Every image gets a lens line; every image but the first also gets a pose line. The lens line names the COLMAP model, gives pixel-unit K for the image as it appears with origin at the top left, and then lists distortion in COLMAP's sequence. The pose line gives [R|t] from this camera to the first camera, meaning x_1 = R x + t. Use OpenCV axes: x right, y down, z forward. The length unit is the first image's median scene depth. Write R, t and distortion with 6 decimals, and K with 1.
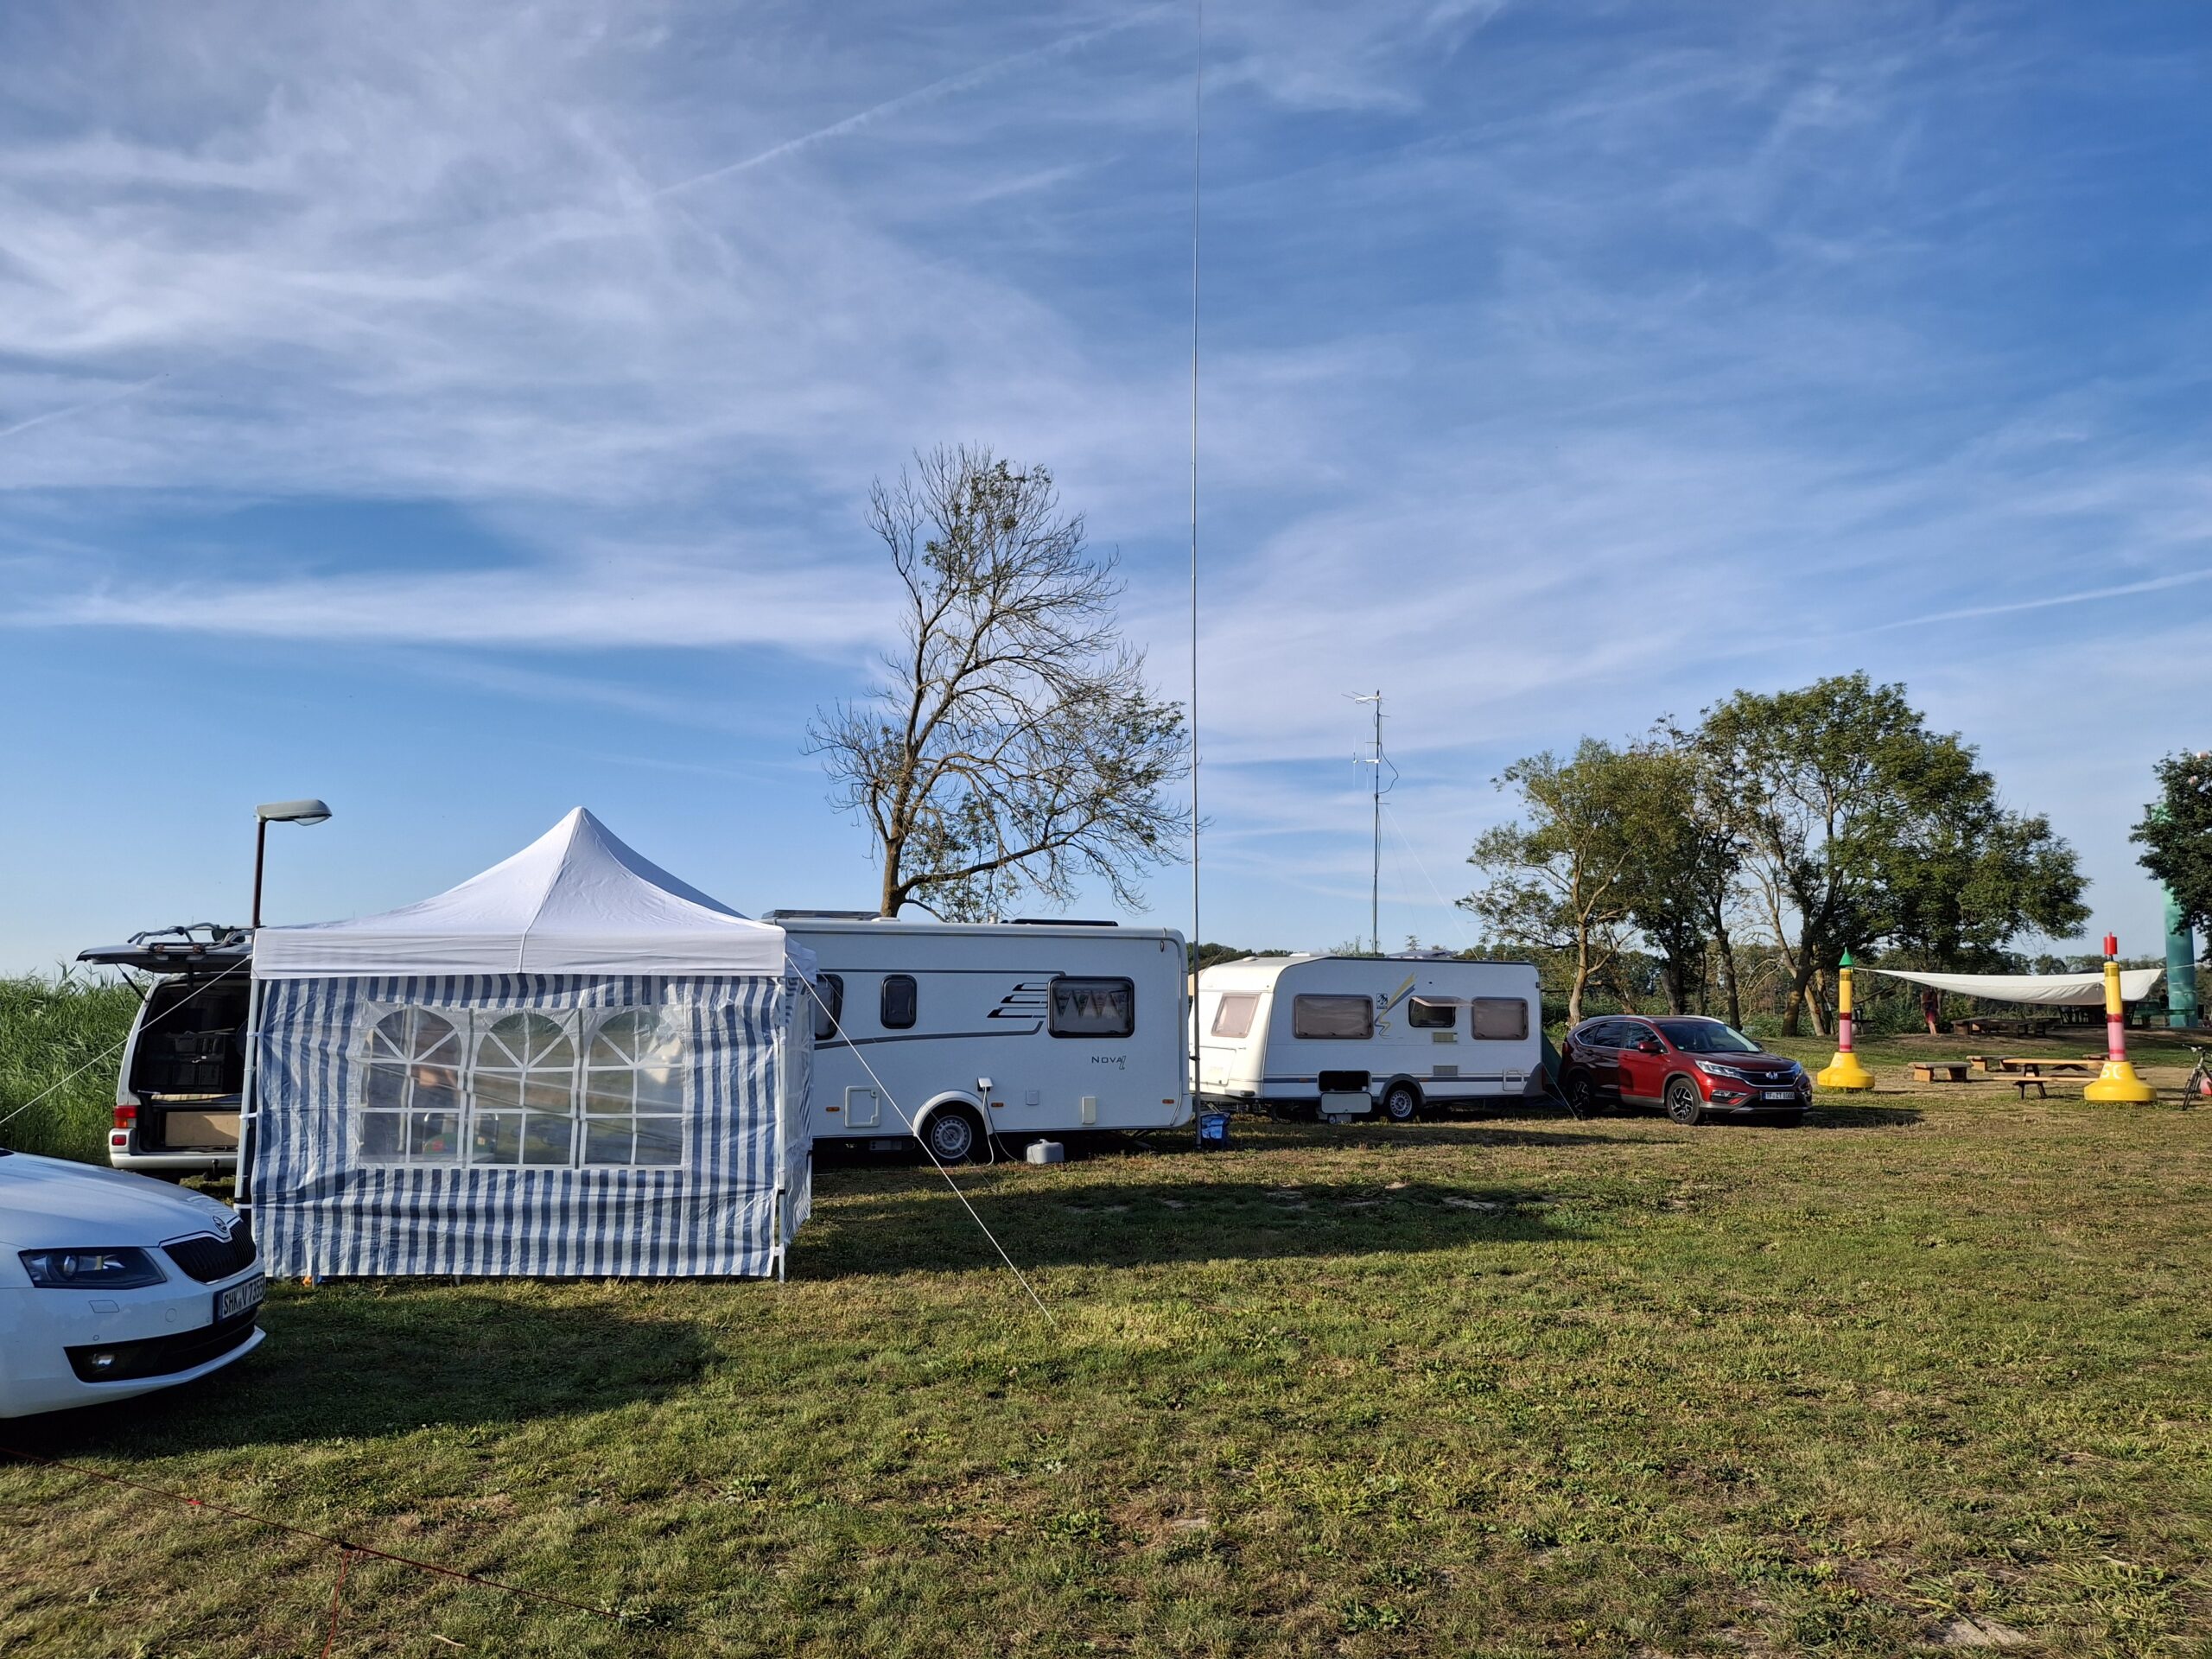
lens RADIAL K [[1626.8, 0, 1059.6], [0, 1626.8, 842.4], [0, 0, 1]] dist [0.085142, -0.156338]
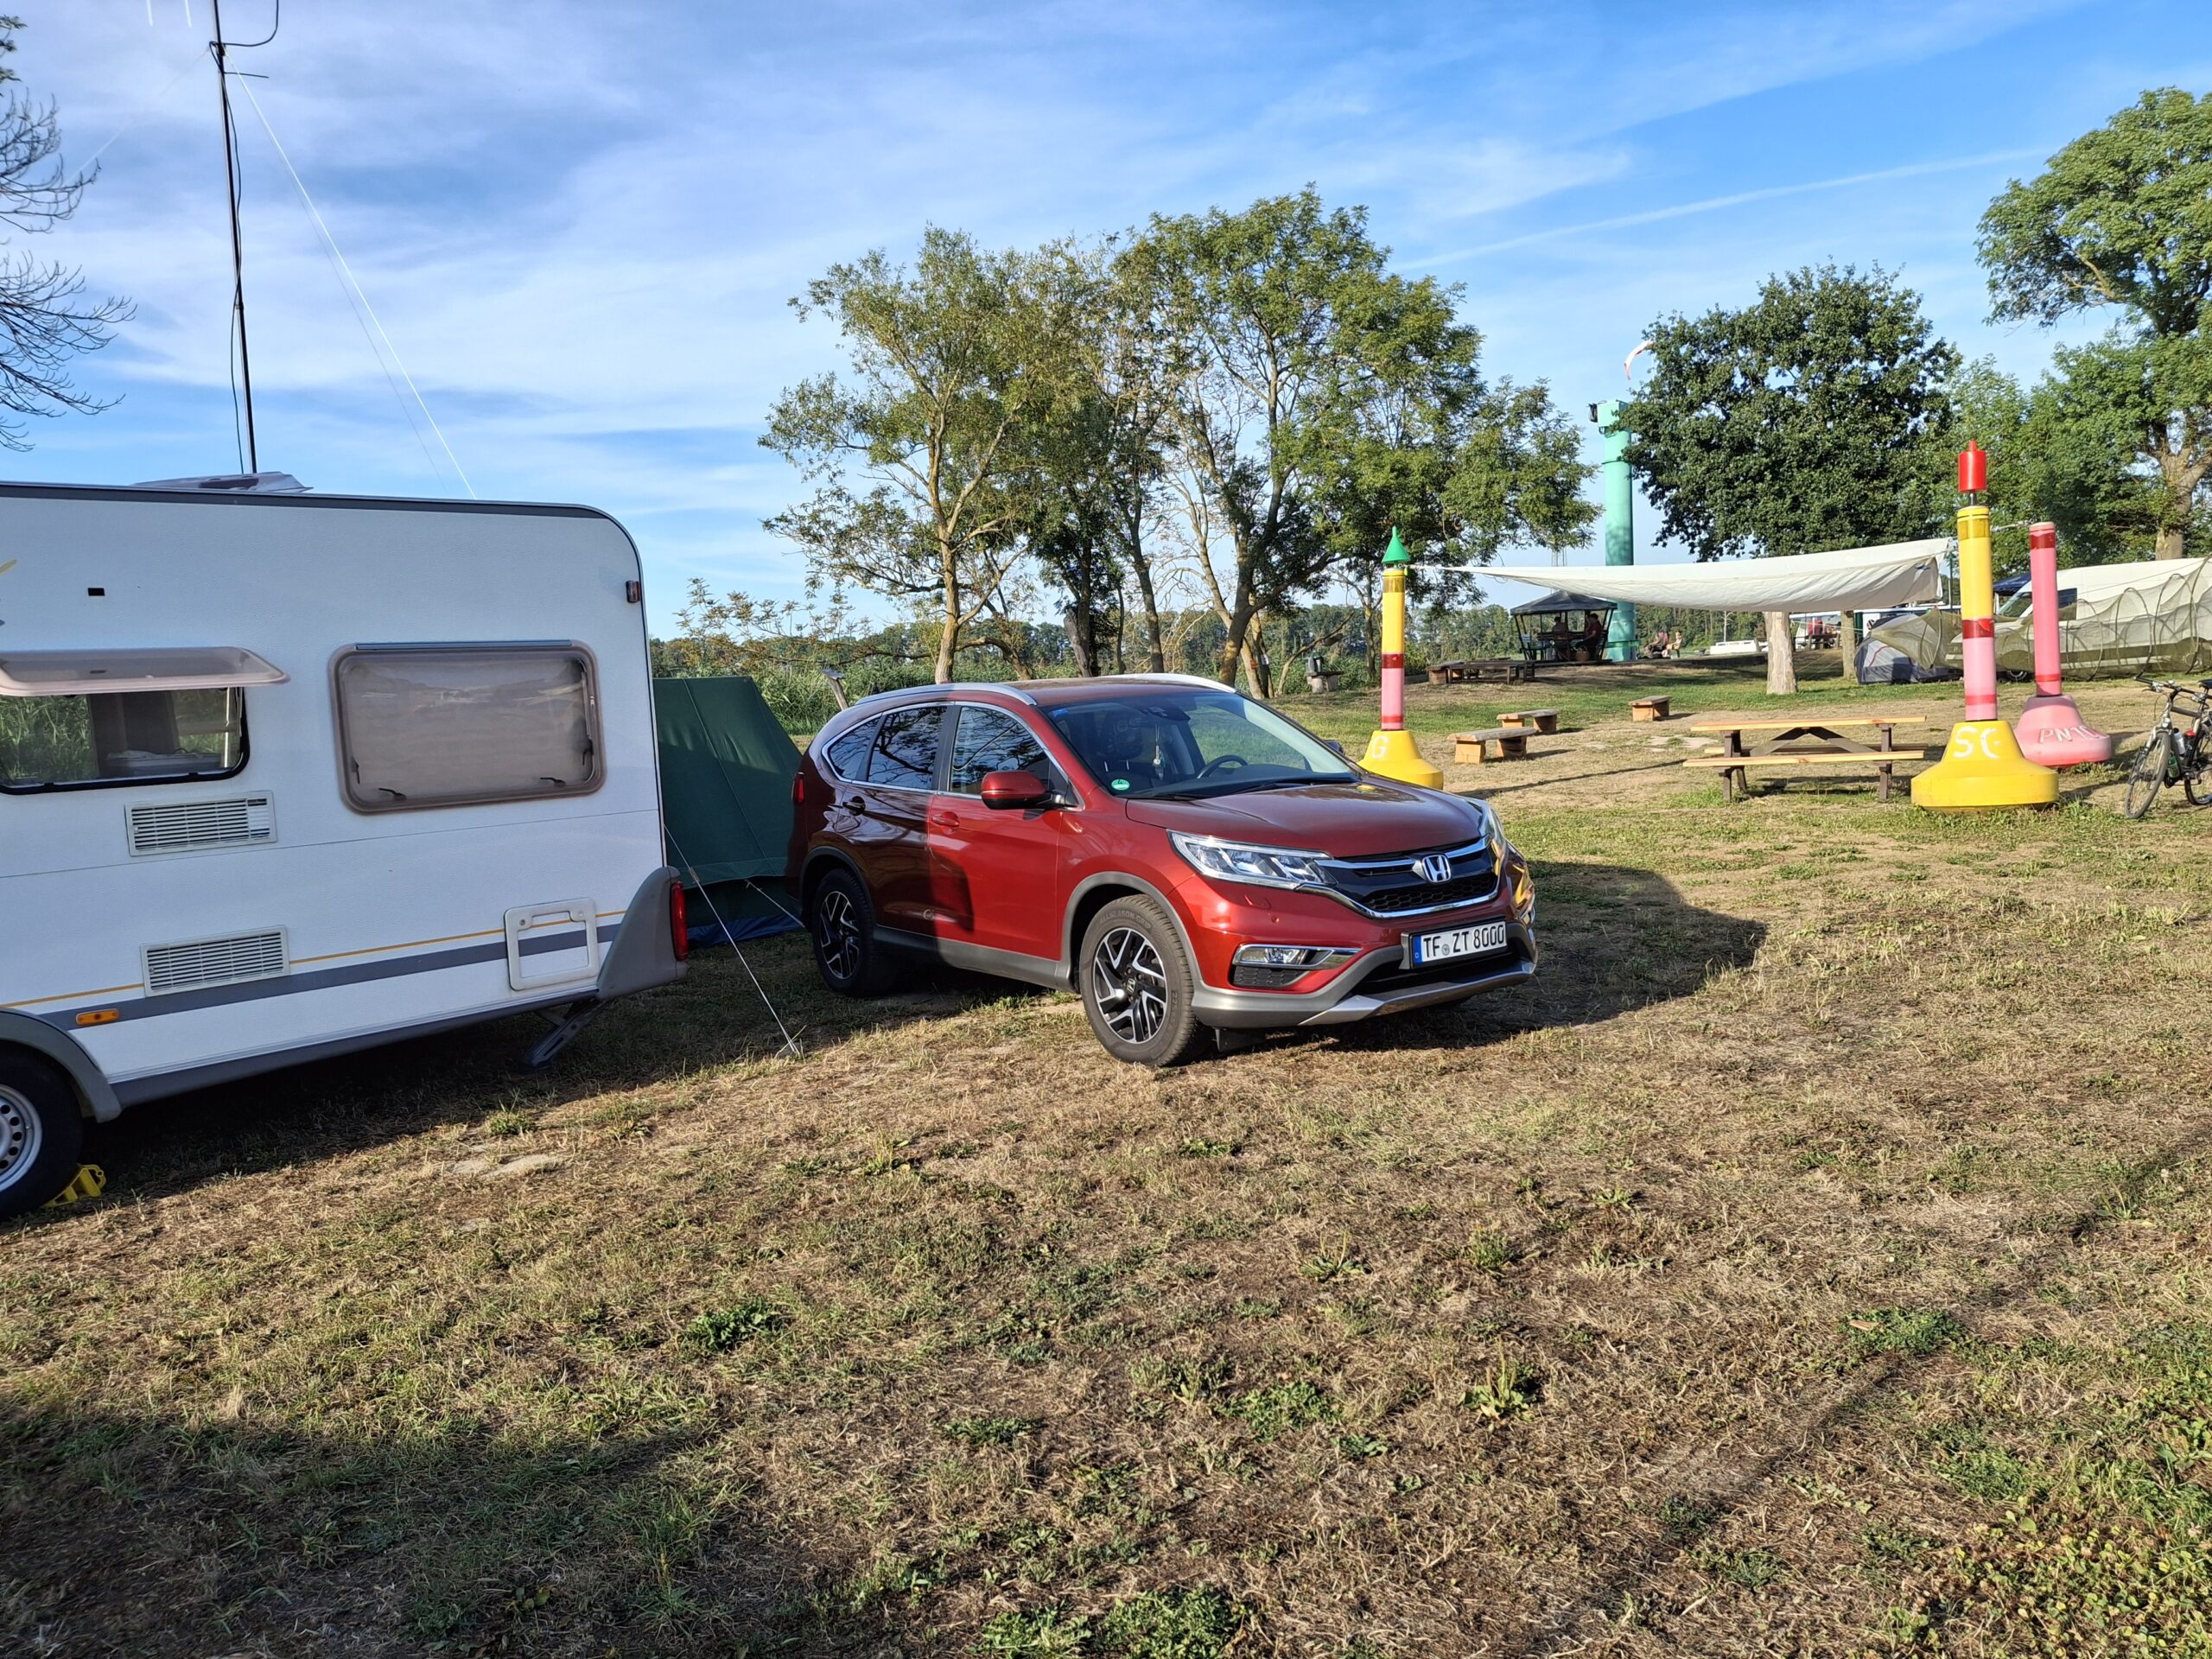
lens RADIAL K [[1612.0, 0, 1106.9], [0, 1612.0, 843.2], [0, 0, 1]] dist [0.085467, -0.117562]
pose [[0.929859, -0.092449, 0.356111, 0.176560], [0.022287, 0.980291, 0.196297, 0.051157], [-0.367240, -0.174592, 0.913593, 0.476242]]
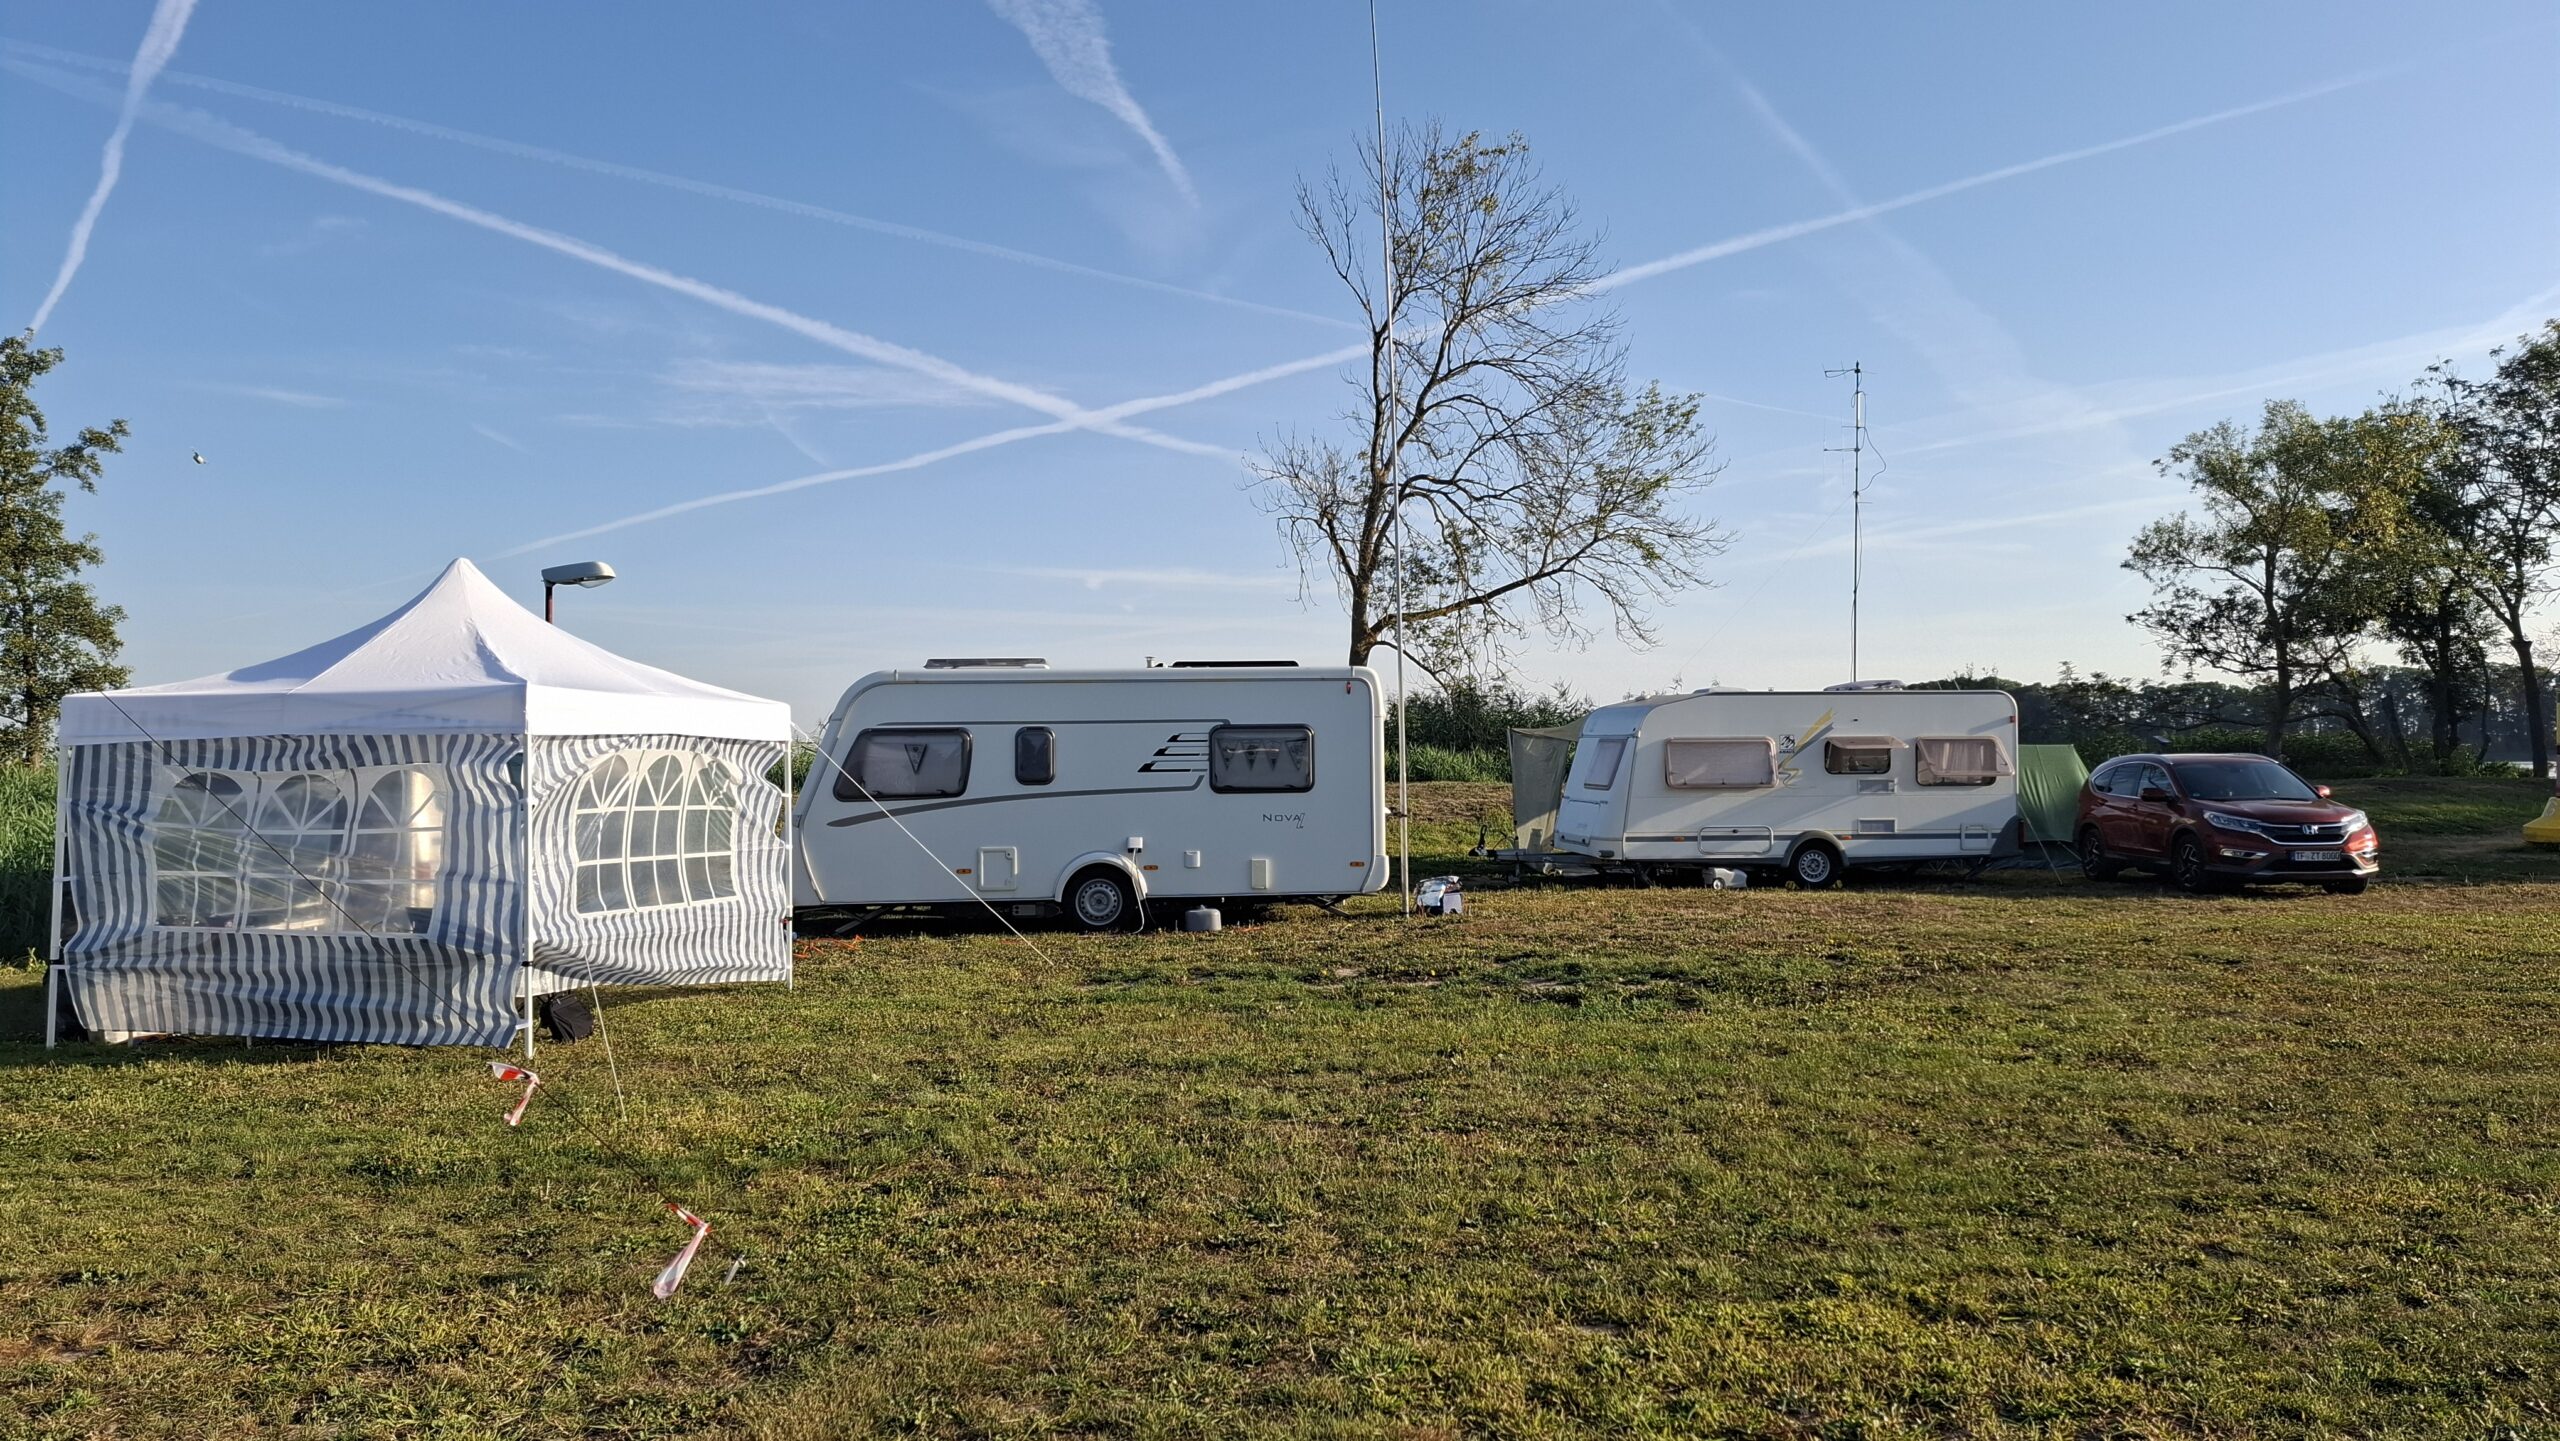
lens RADIAL K [[1778.1, 0, 1268.1], [0, 1778.1, 714.3], [0, 0, 1]] dist [0.072409, -0.090318]
pose [[0.954615, -0.022972, -0.296955, 0.136612], [0.045612, 0.996536, 0.069537, 0.004264], [0.294329, -0.079926, 0.952356, 0.034630]]
